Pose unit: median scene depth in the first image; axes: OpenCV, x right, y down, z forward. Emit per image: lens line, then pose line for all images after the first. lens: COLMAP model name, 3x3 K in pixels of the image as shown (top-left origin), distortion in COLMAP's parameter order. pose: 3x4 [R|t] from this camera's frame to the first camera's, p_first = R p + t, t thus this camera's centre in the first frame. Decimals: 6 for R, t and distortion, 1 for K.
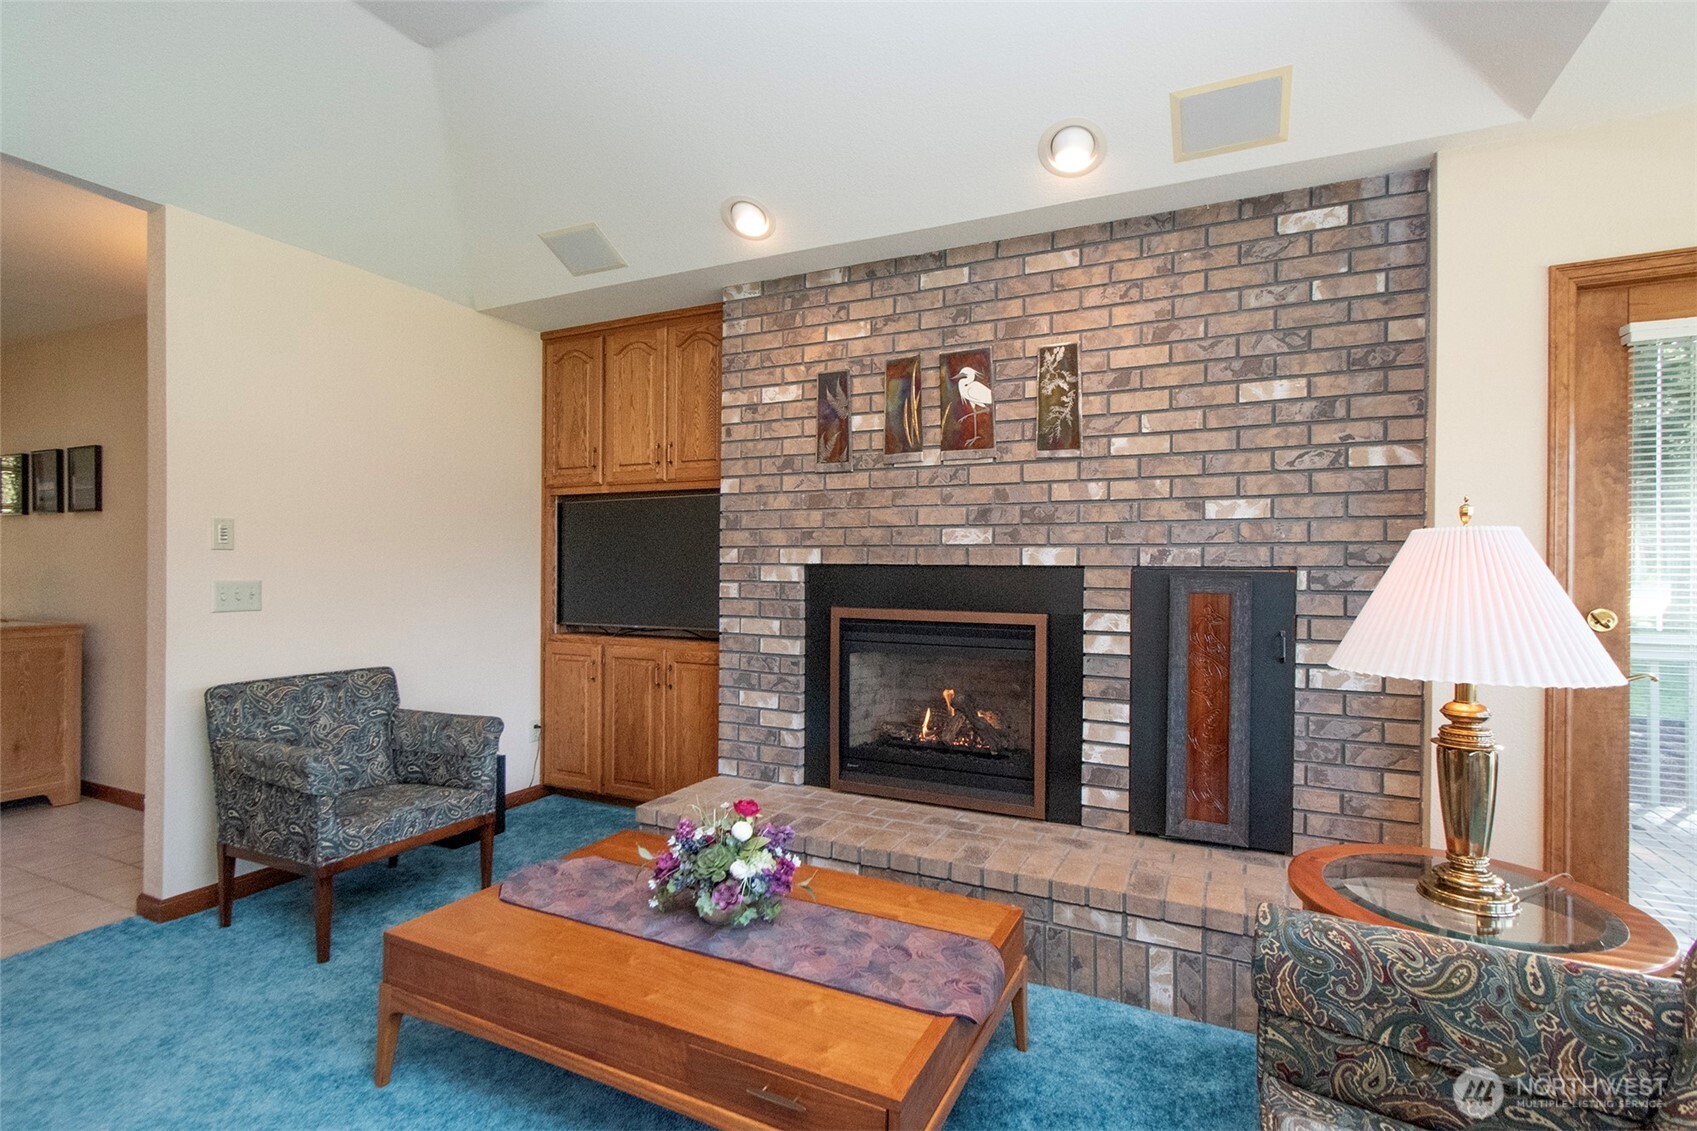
lens RADIAL K [[760.9, 0, 853.7], [0, 760.9, 571.0], [0, 0, 1]] dist [0.005376, -0.002473]
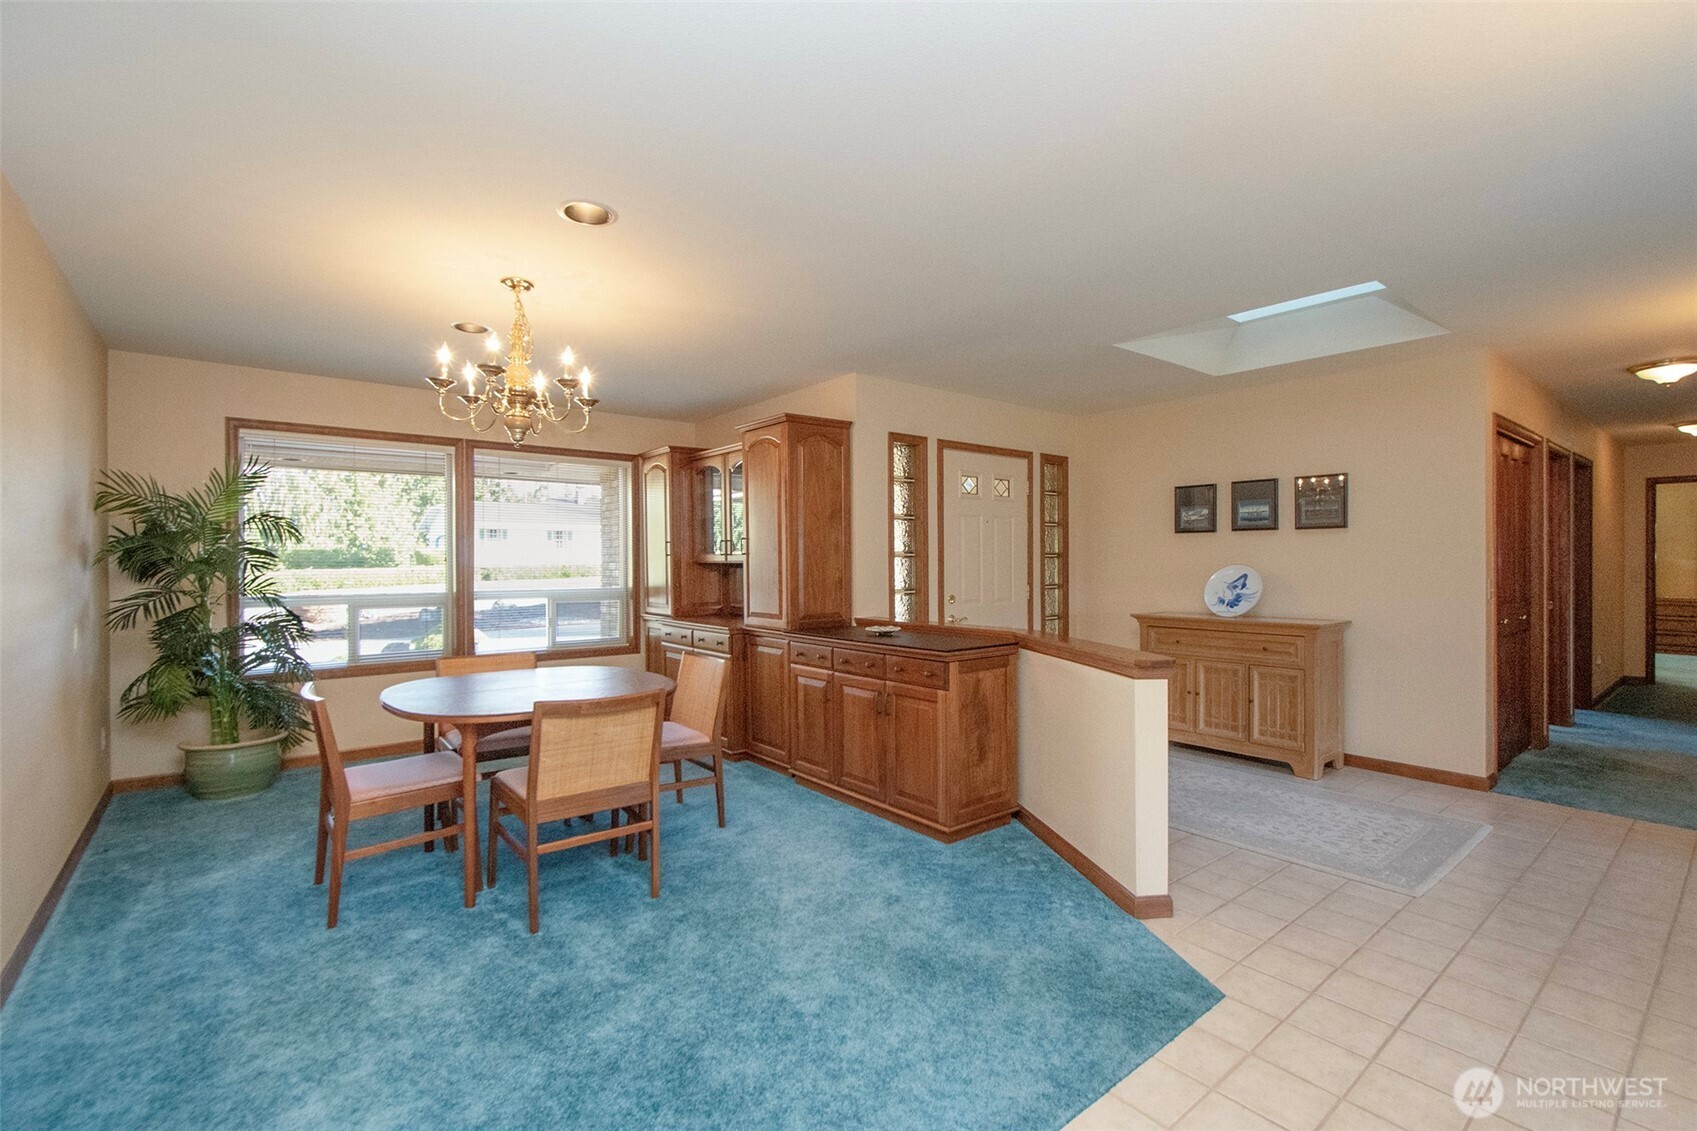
lens RADIAL K [[760.9, 0, 812.4], [0, 760.9, 569.2], [0, 0, 1]] dist [0.005376, -0.002473]
pose [[0.893886, -0.012172, -0.448128, -1.662716], [0.012516, 0.999919, -0.002195, -0.028183], [0.448119, -0.003647, 0.893967, -0.621957]]
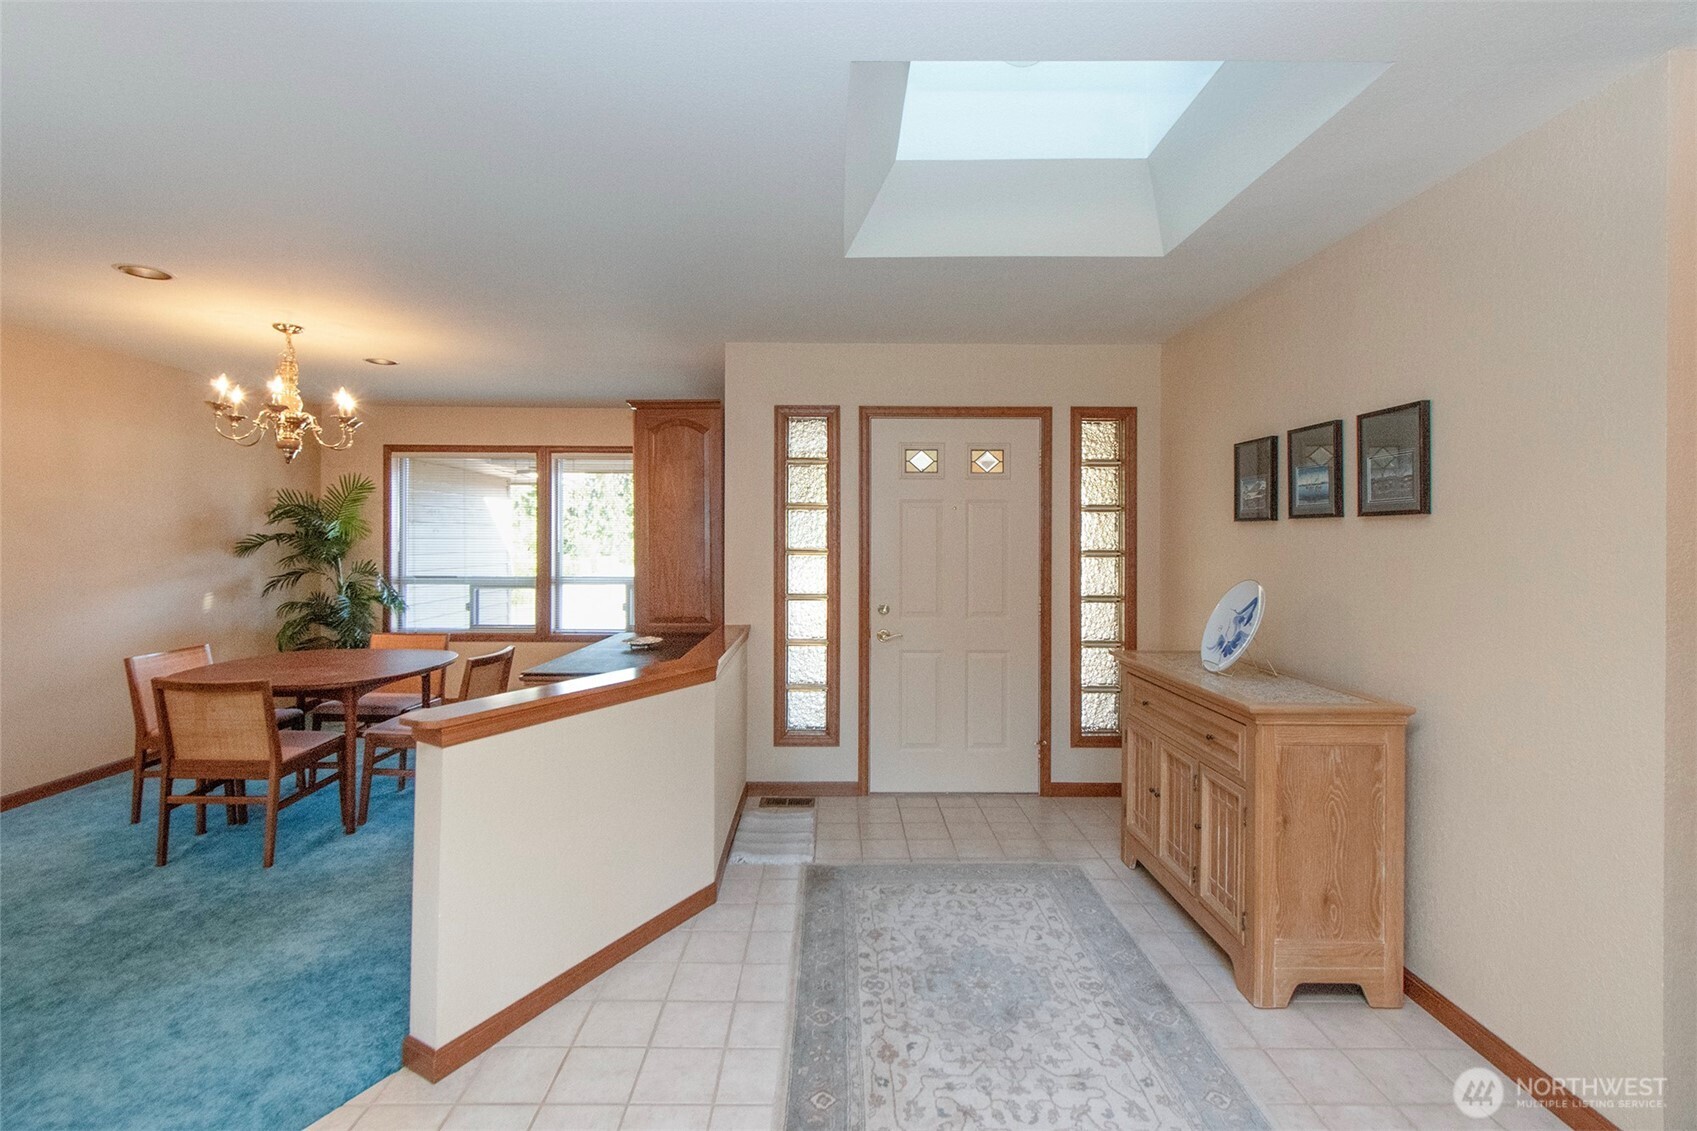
lens RADIAL K [[760.9, 0, 845.6], [0, 760.9, 545.5], [0, 0, 1]] dist [0.005376, -0.002473]
pose [[0.431785, -0.001645, -0.901975, -0.914362], [-0.003946, 0.999985, -0.003713, -0.069415], [0.901968, 0.005163, 0.431772, 0.488895]]
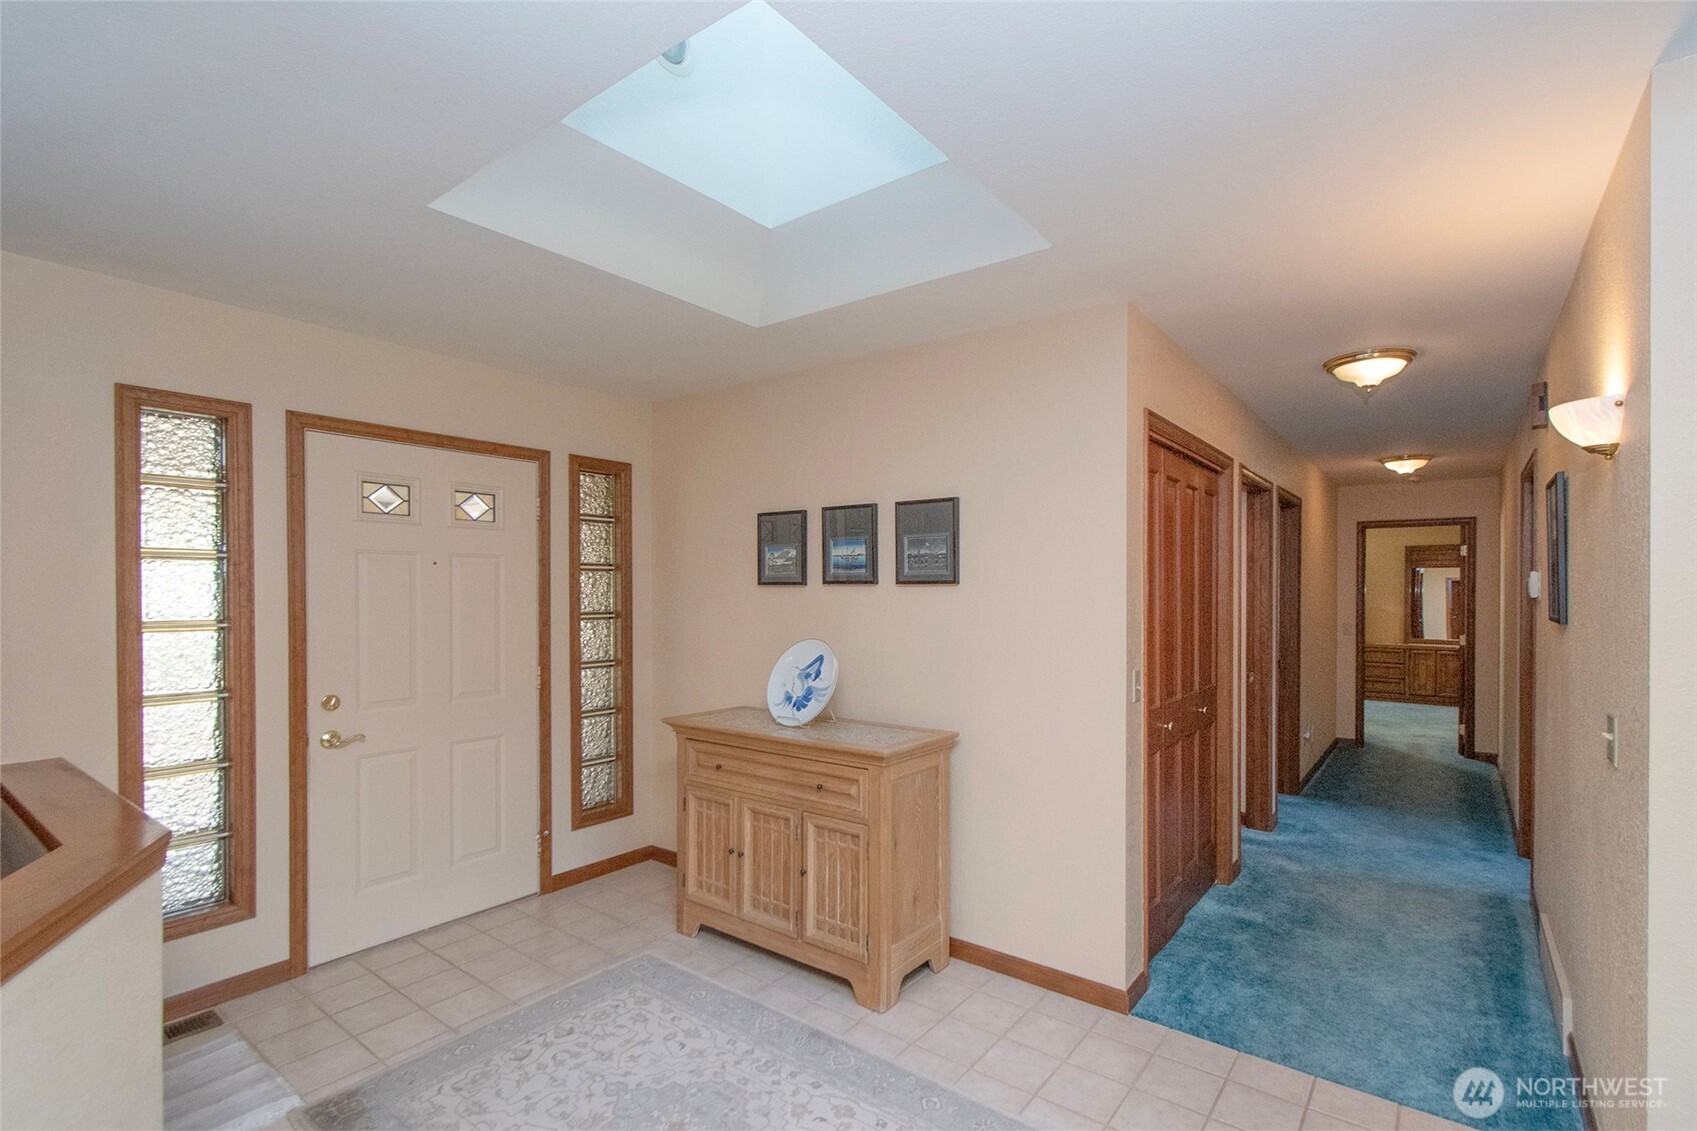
lens RADIAL K [[760.9, 0, 866.2], [0, 760.9, 605.4], [0, 0, 1]] dist [0.005376, -0.002473]
pose [[0.976200, -0.007160, -0.216754, -1.261740], [0.009716, 0.999895, 0.010730, -0.090227], [0.216655, -0.012581, 0.976167, 0.332045]]
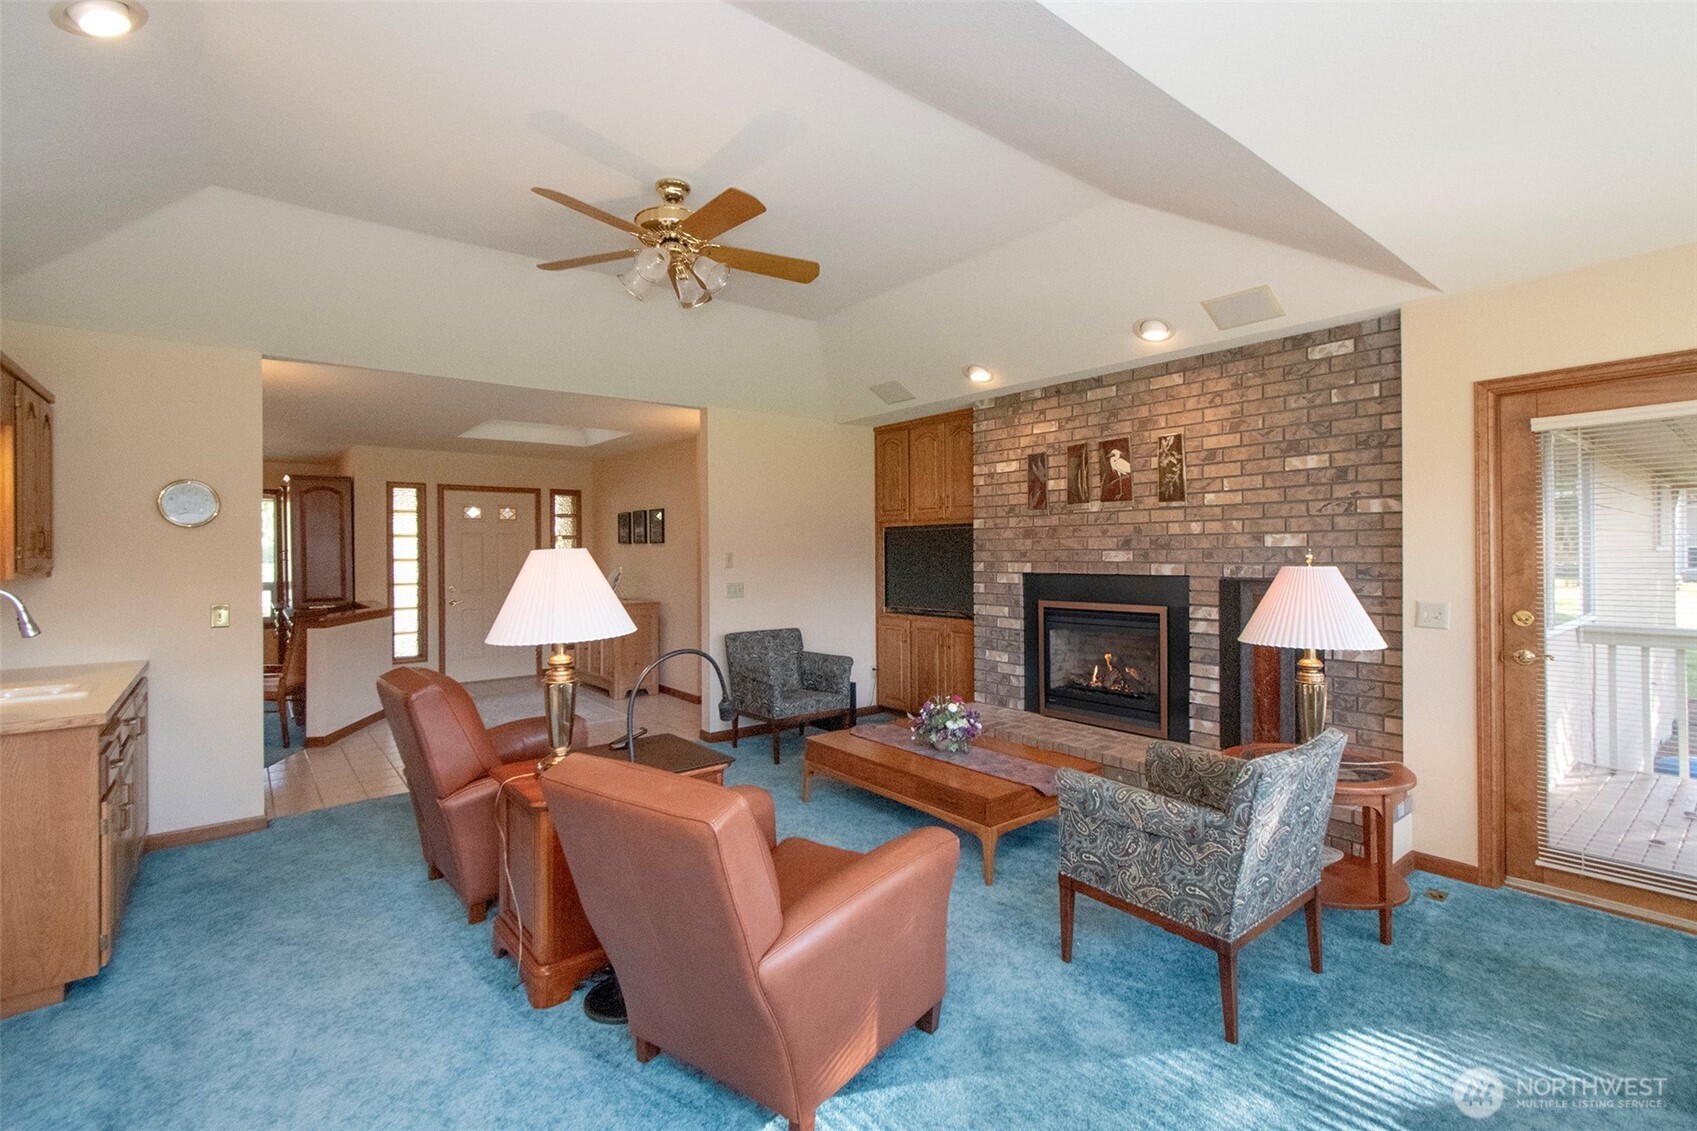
lens RADIAL K [[760.9, 0, 845.7], [0, 760.9, 557.4], [0, 0, 1]] dist [0.005376, -0.002473]
pose [[0.897426, -0.009842, -0.441056, 0.365032], [0.011476, 0.999934, 0.001037, -0.055518], [0.441017, -0.005993, 0.897479, -0.711953]]
